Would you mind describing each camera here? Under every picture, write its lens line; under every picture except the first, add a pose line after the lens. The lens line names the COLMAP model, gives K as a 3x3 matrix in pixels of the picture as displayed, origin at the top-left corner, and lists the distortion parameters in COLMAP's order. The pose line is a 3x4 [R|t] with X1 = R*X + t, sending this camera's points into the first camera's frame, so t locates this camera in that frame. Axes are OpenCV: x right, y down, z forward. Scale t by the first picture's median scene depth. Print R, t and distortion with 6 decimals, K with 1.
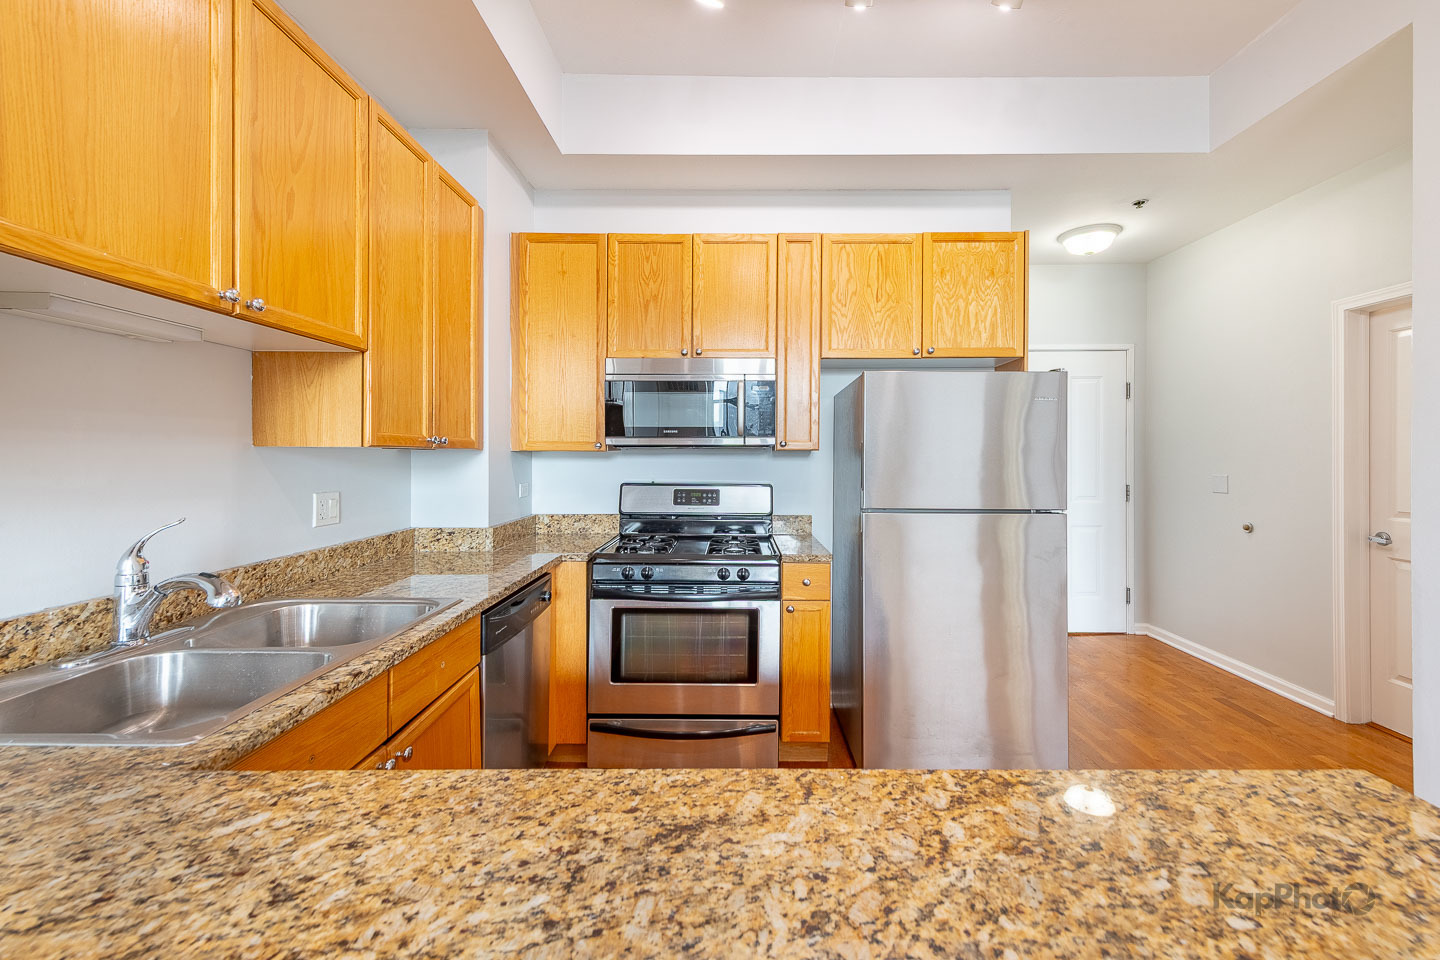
lens RADIAL K [[575.7, 0, 774.2], [0, 575.7, 445.8], [0, 0, 1]] dist [0.008995, -0.000162]
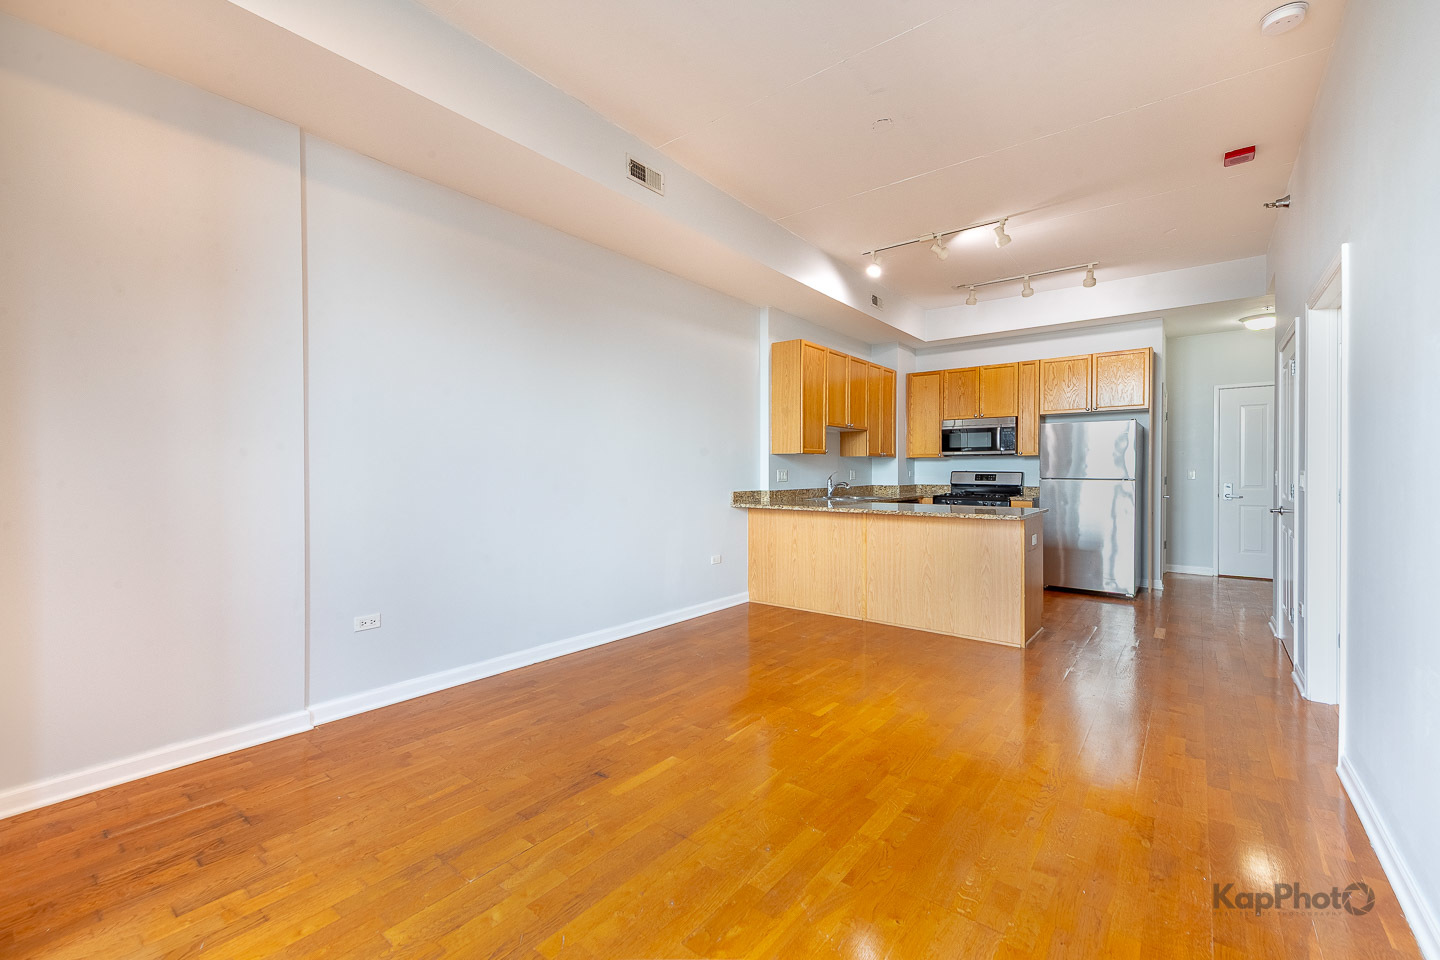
lens RADIAL K [[591.6, 0, 694.5], [0, 591.6, 477.8], [0, 0, 1]] dist [0.004815, -0.000441]
pose [[0.705123, 0.008408, -0.709035, 0.777753], [0.011777, 0.999653, 0.023566, 0.024403], [0.708987, -0.024968, 0.704779, -1.592702]]
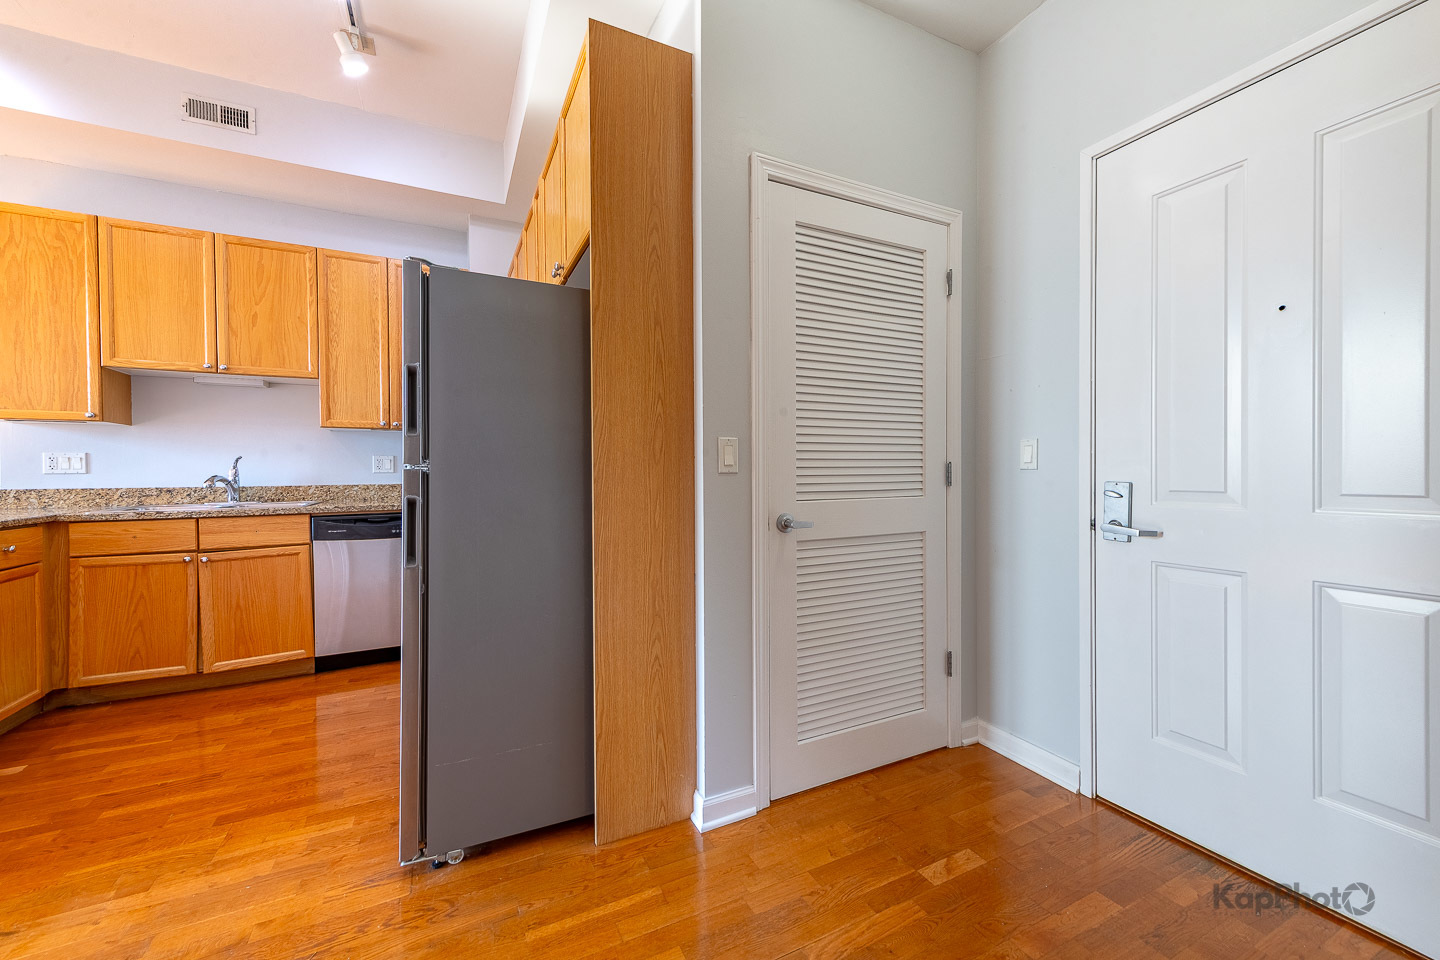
lens RADIAL K [[647.8, 0, 799.4], [0, 647.8, 467.2], [0, 0, 1]] dist [-0.004221, -0.001078]
pose [[0.451403, 0.000420, -0.892320, 1.286993], [0.013146, 0.999888, 0.007121, 0.092315], [0.892223, -0.014945, 0.451348, 0.949431]]
